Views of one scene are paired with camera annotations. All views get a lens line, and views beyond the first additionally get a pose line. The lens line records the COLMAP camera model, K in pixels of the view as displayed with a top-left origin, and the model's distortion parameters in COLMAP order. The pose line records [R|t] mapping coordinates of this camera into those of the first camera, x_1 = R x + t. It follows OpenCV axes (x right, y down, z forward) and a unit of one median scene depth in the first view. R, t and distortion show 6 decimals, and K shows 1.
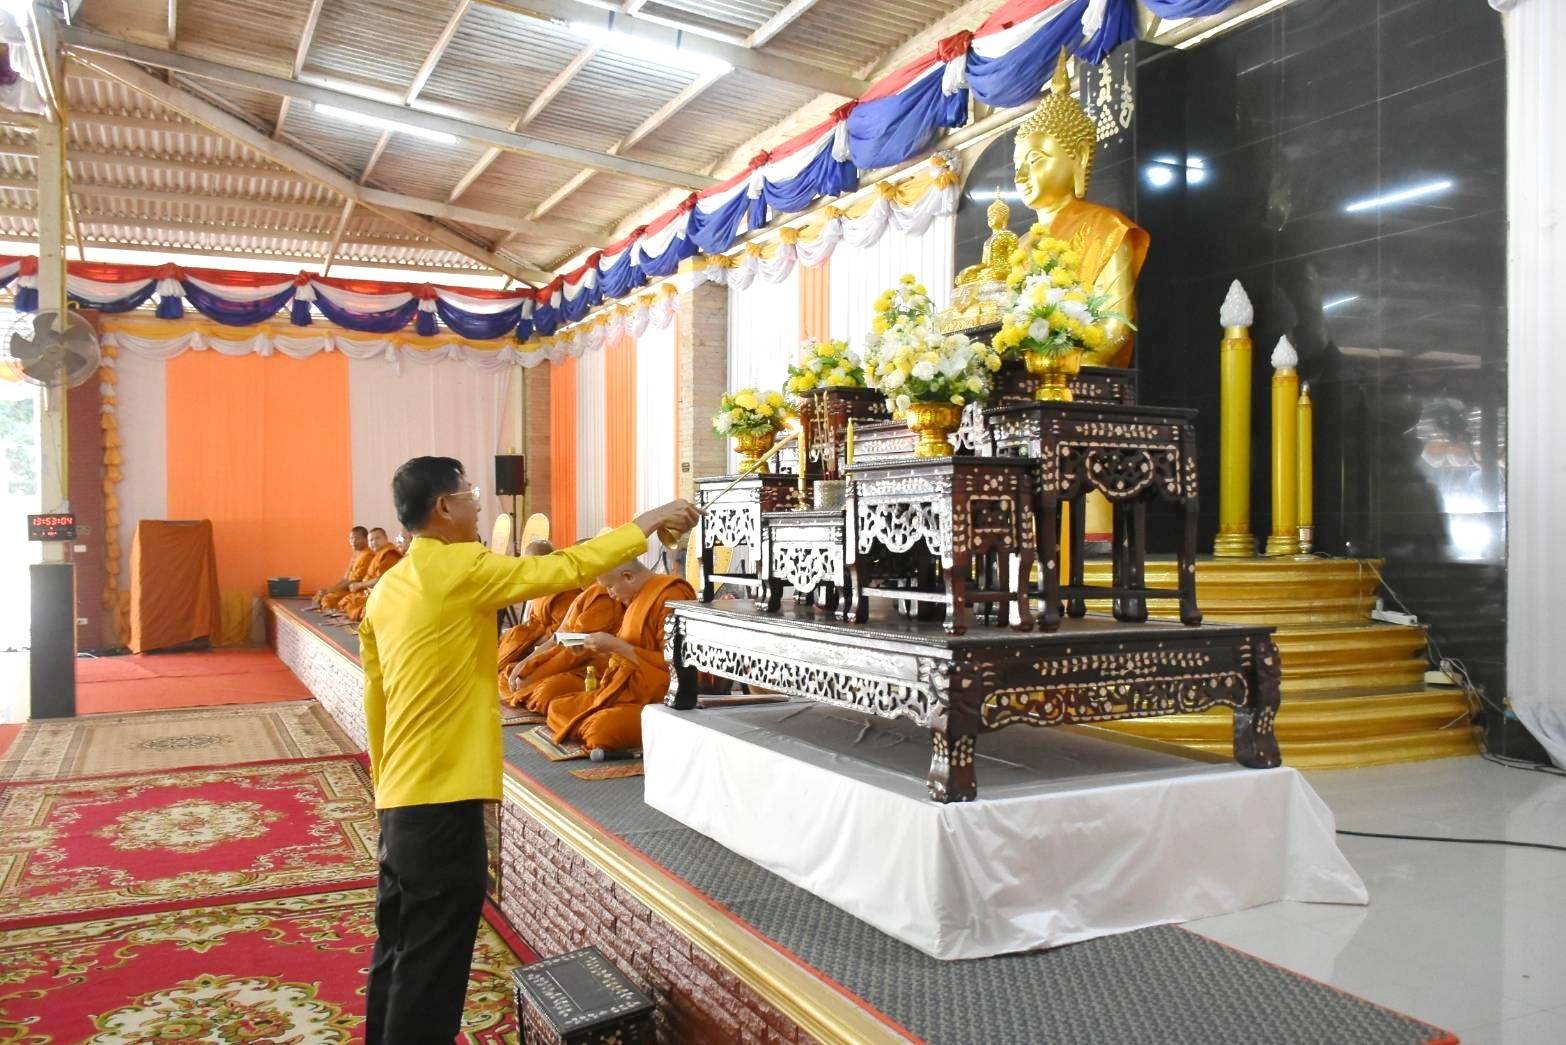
lens RADIAL K [[1187.5, 0, 783.6], [0, 1187.5, 526.7], [0, 0, 1]] dist [-0.045073, 0.001668]
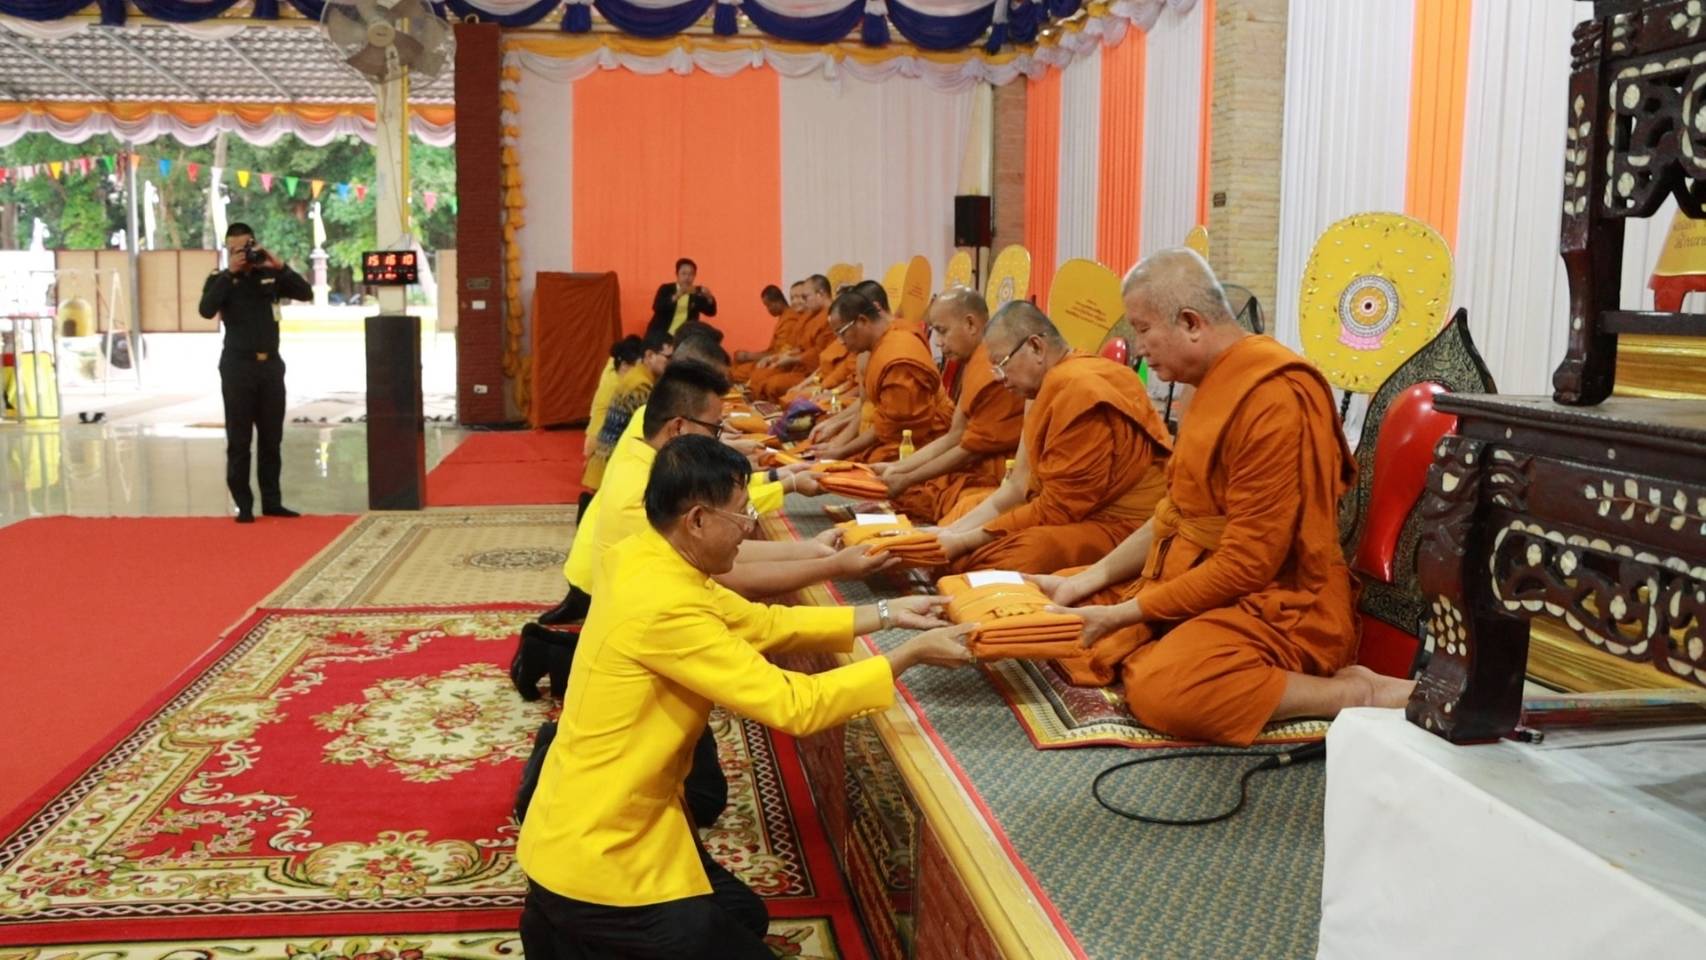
lens RADIAL K [[1378.6, 0, 844.4], [0, 1378.6, 480.3], [0, 0, 1]] dist [-0.123026, -0.001328]
pose [[0.949188, 0.061348, -0.308671, -0.025491], [-0.020343, 0.990725, 0.134349, 0.006741], [0.314050, -0.121244, 0.941633, 0.117870]]
